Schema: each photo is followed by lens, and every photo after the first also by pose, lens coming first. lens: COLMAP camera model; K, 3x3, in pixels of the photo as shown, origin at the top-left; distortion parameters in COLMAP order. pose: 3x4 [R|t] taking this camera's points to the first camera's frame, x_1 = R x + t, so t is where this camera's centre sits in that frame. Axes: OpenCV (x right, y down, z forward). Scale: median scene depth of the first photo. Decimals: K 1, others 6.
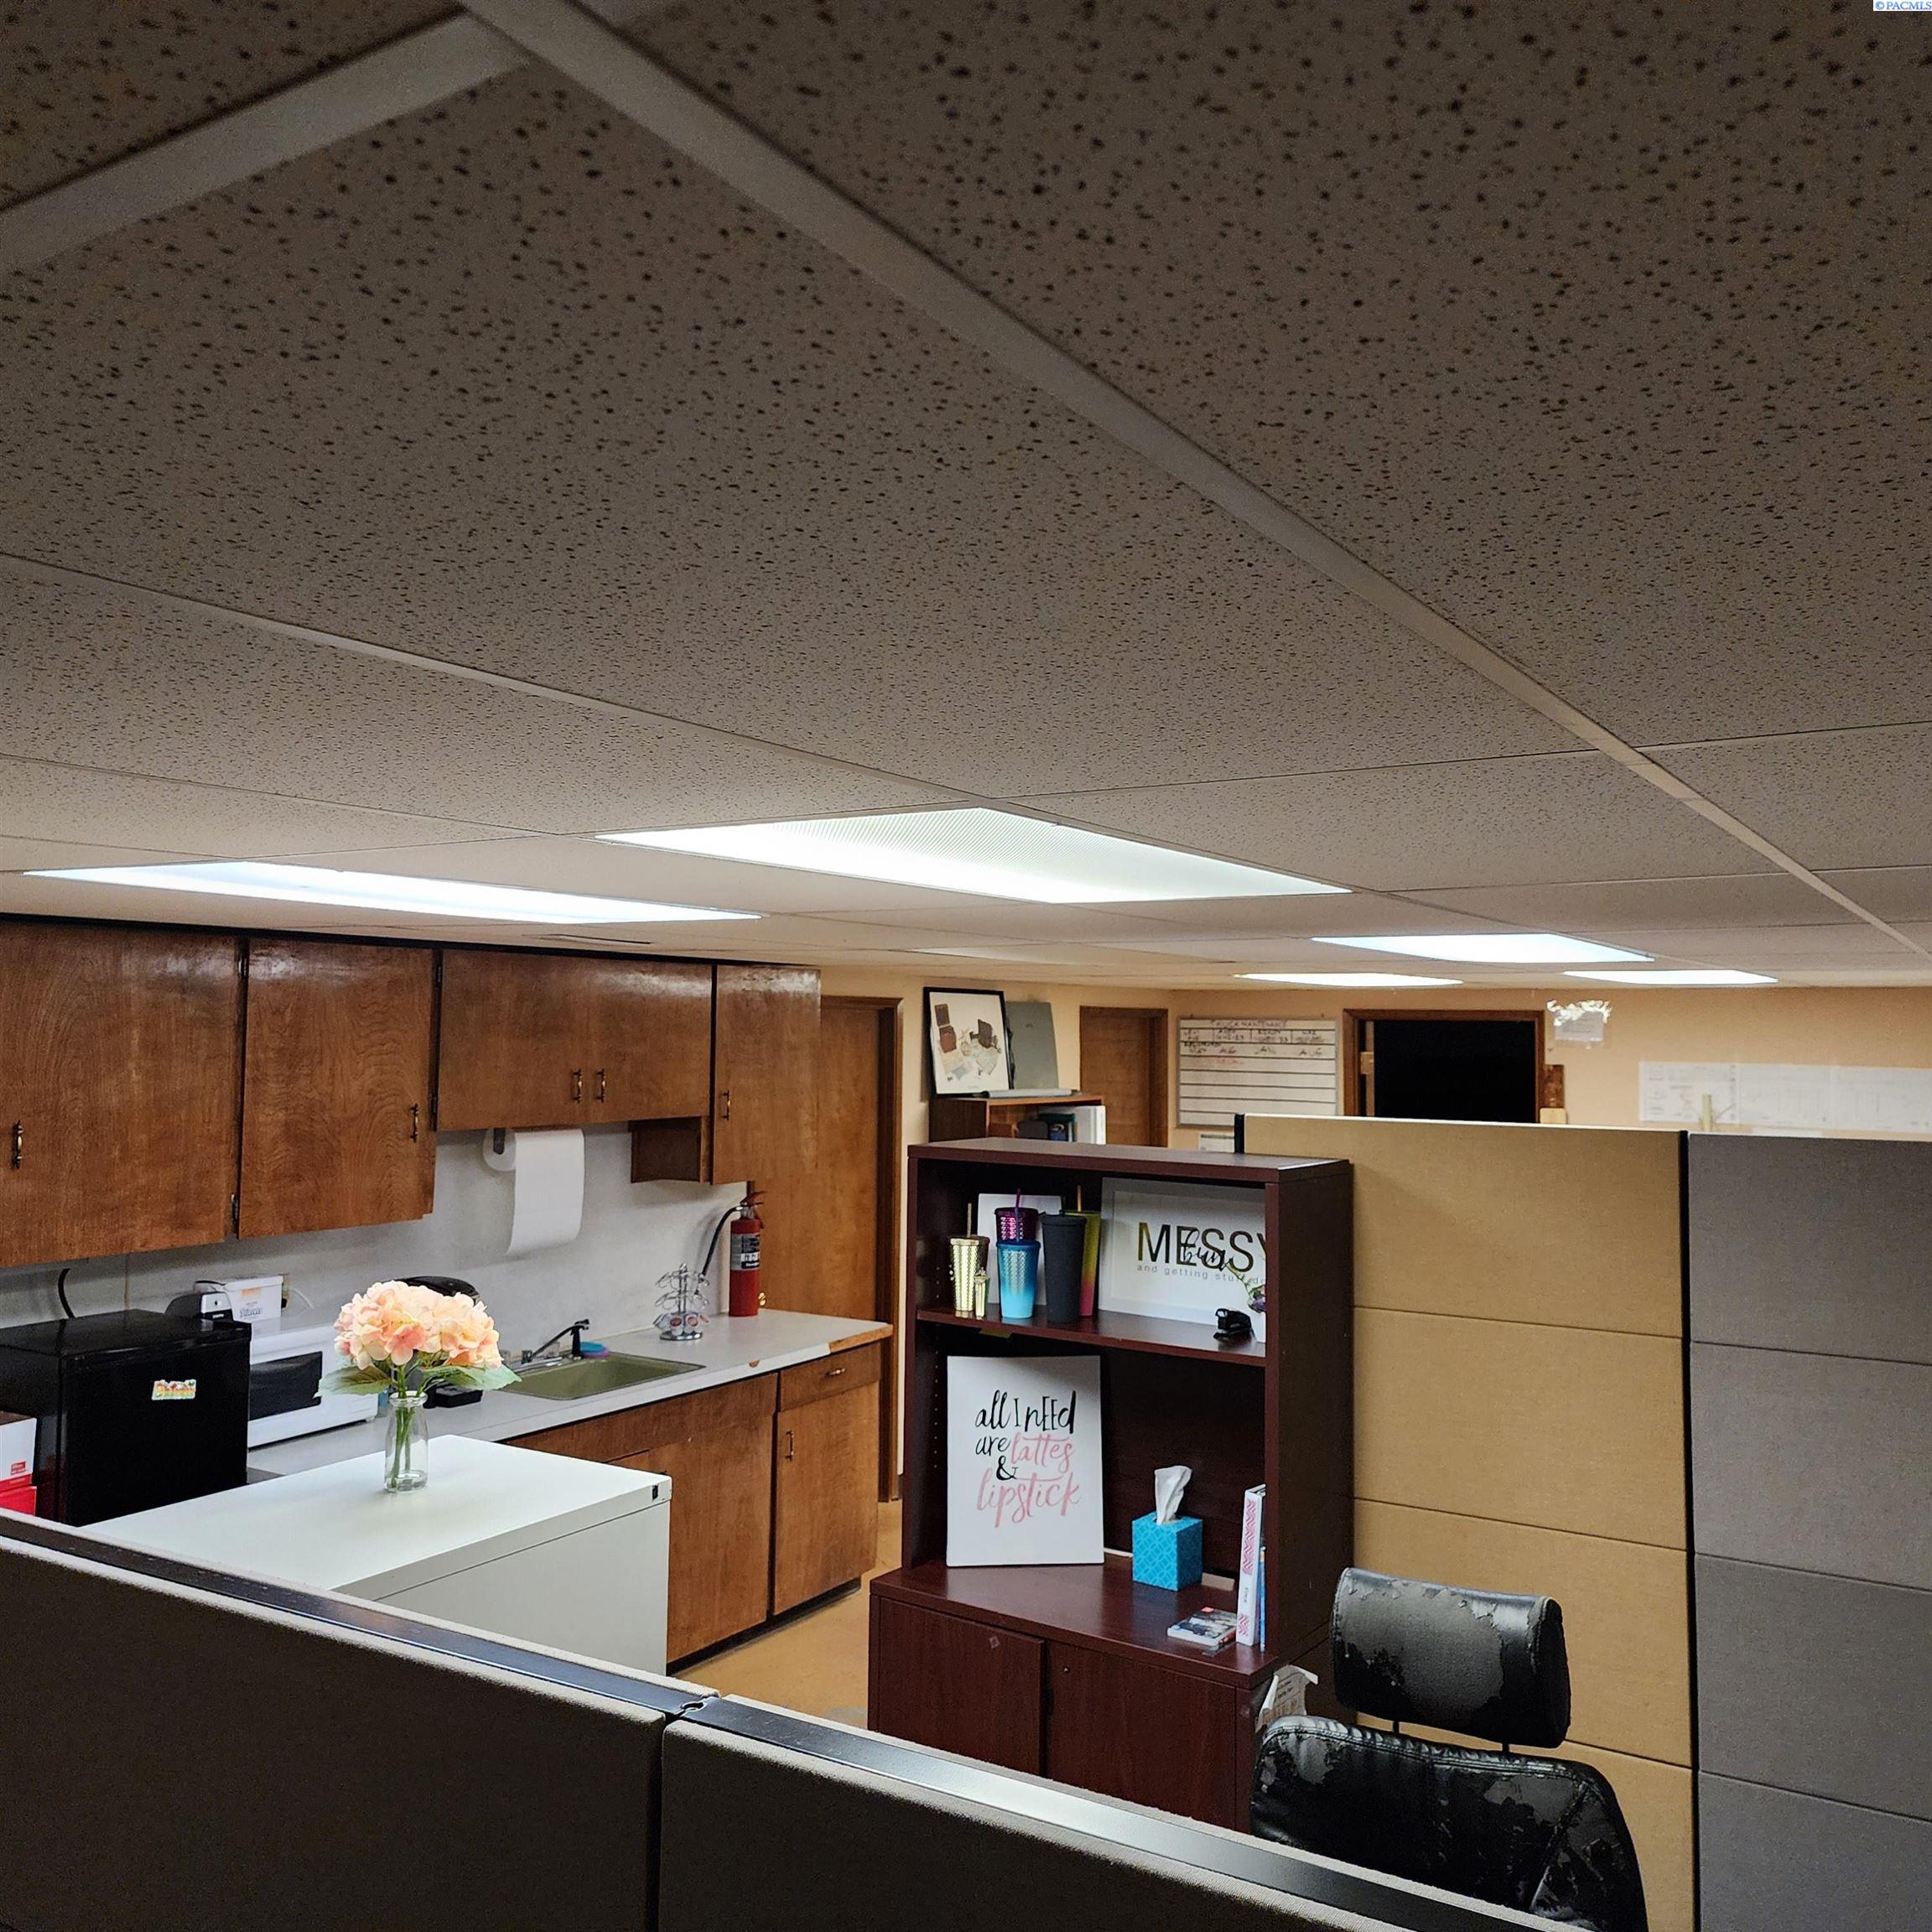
lens RADIAL K [[1716.9, 0, 959.8], [0, 1716.9, 965.8], [0, 0, 1]] dist [0.083799, -0.013214]
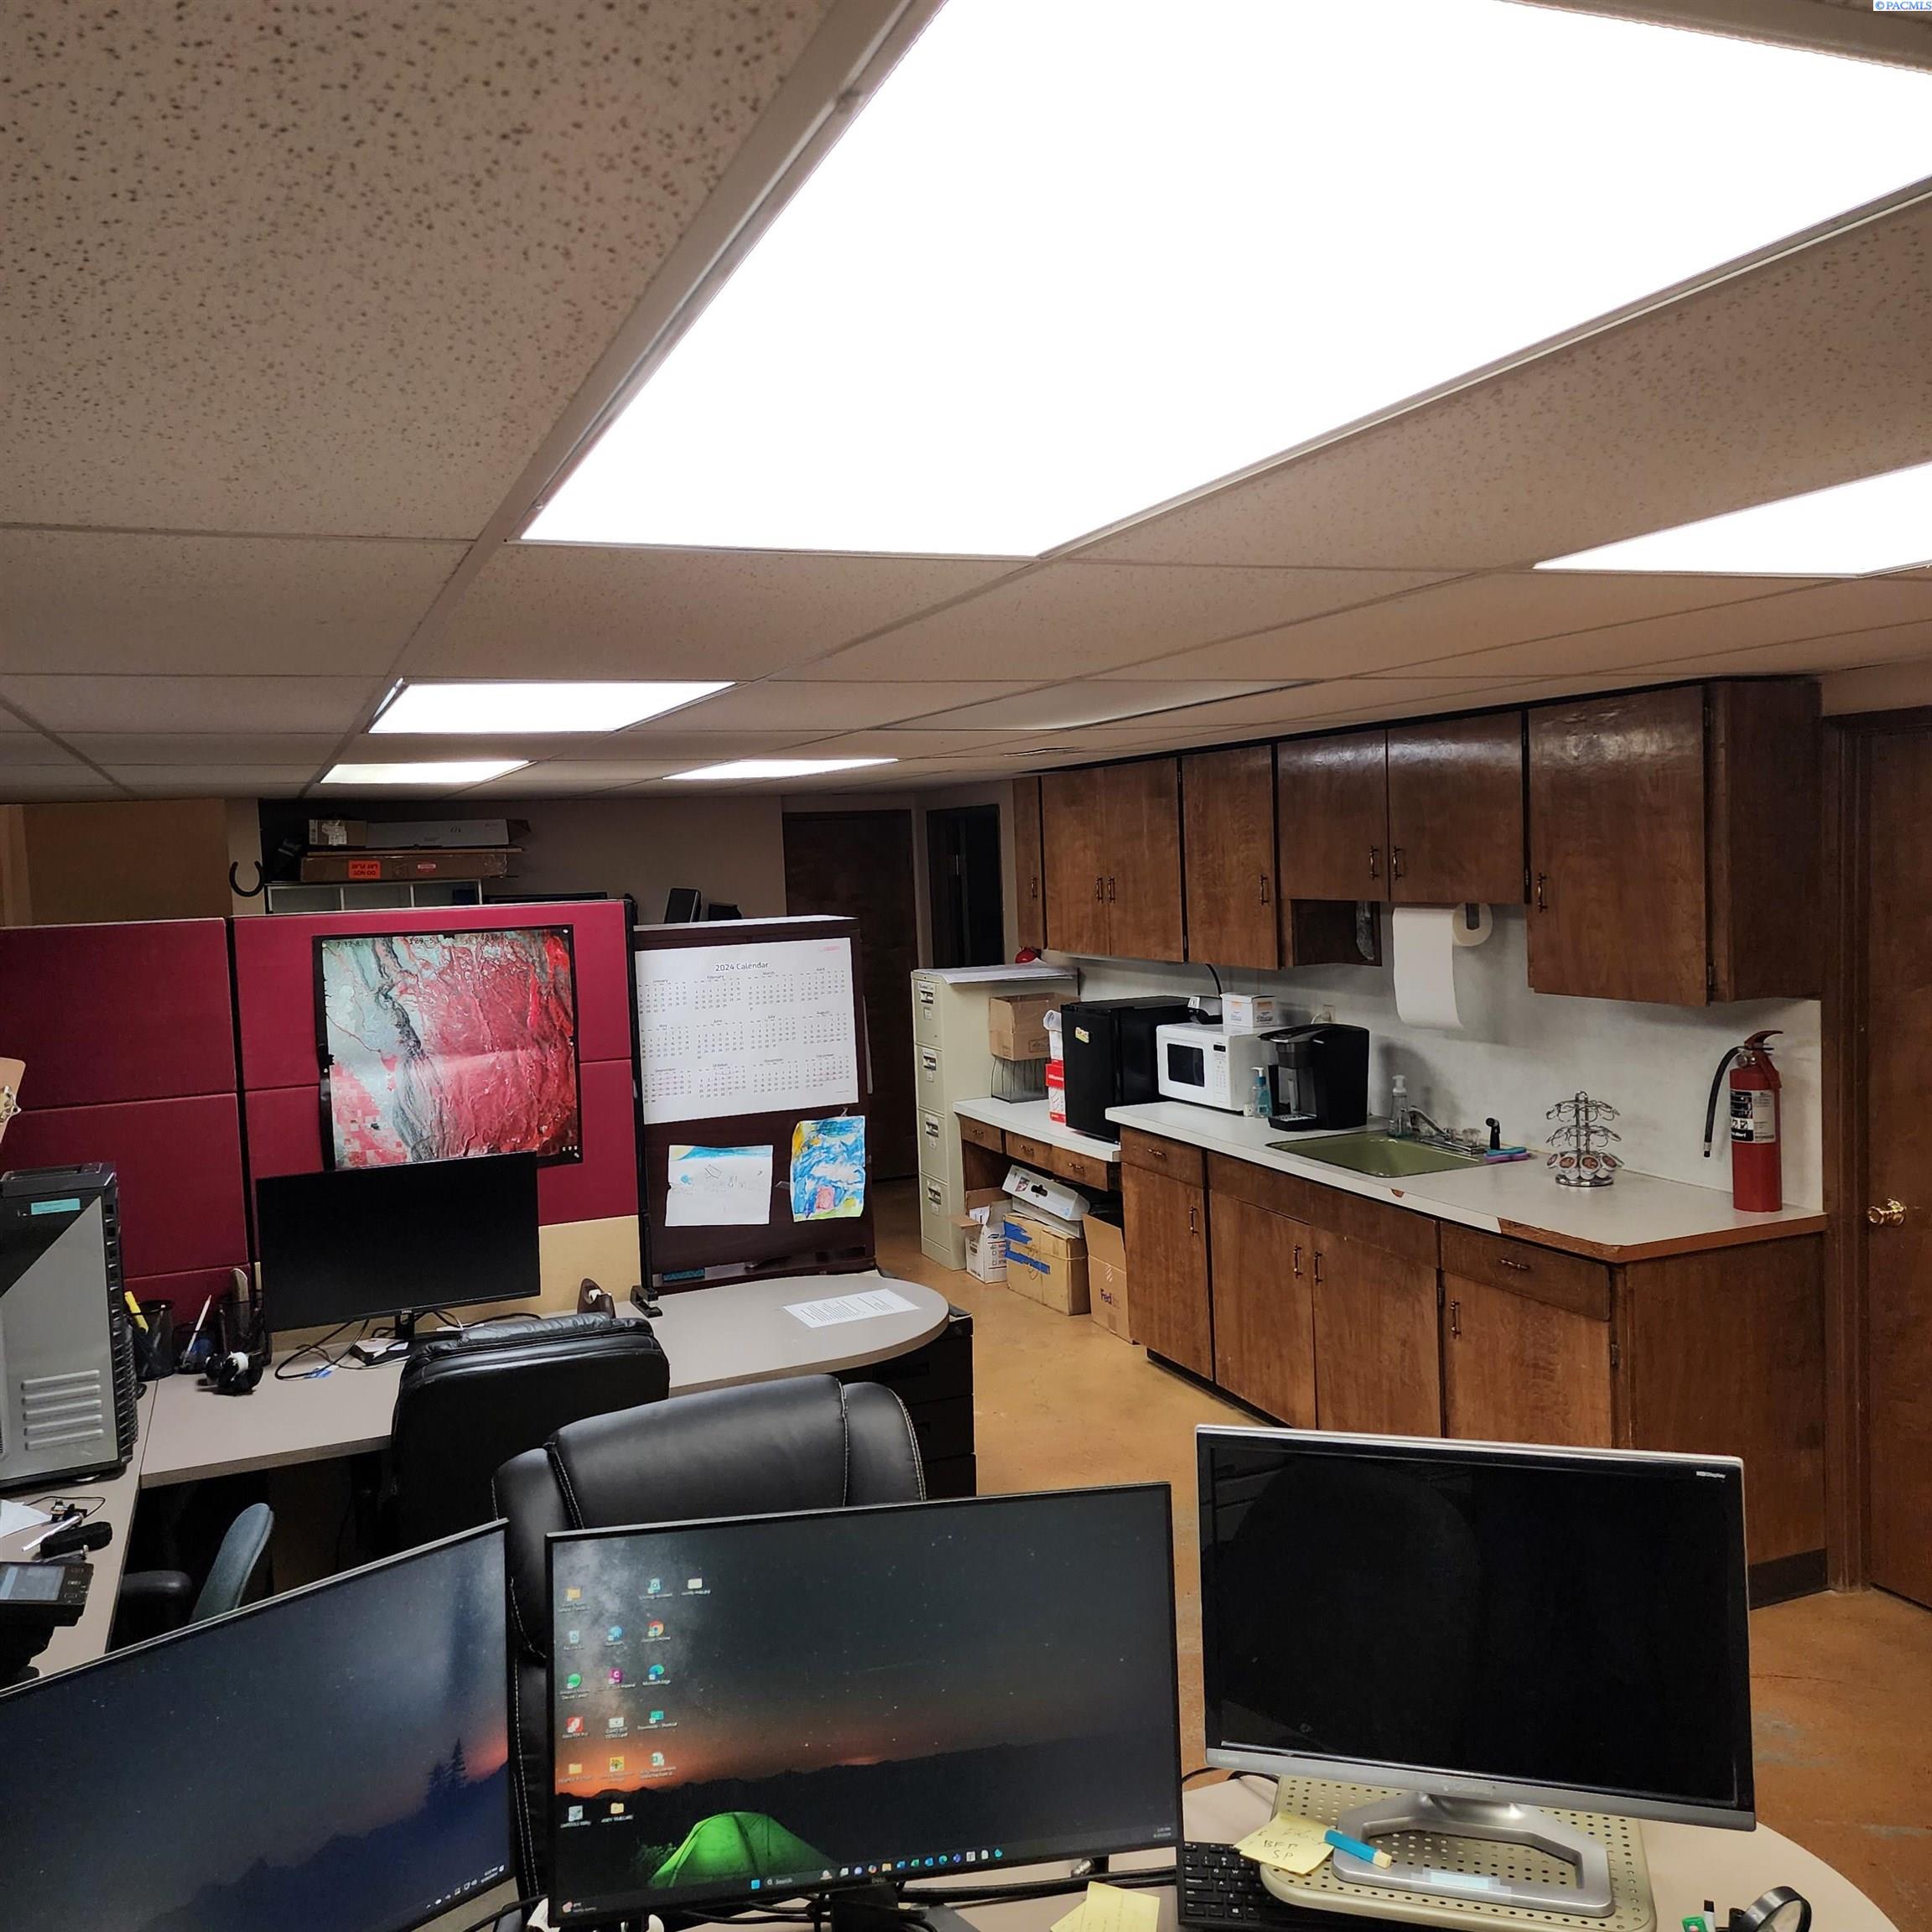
lens RADIAL K [[1716.9, 0, 966.7], [0, 1716.9, 969.1], [0, 0, 1]] dist [0.083799, -0.013214]
pose [[-0.586259, 0.067214, -0.807331, 0.581841], [0.061480, 0.997370, 0.038391, 0.063533], [0.807788, -0.027128, -0.588849, 1.131141]]
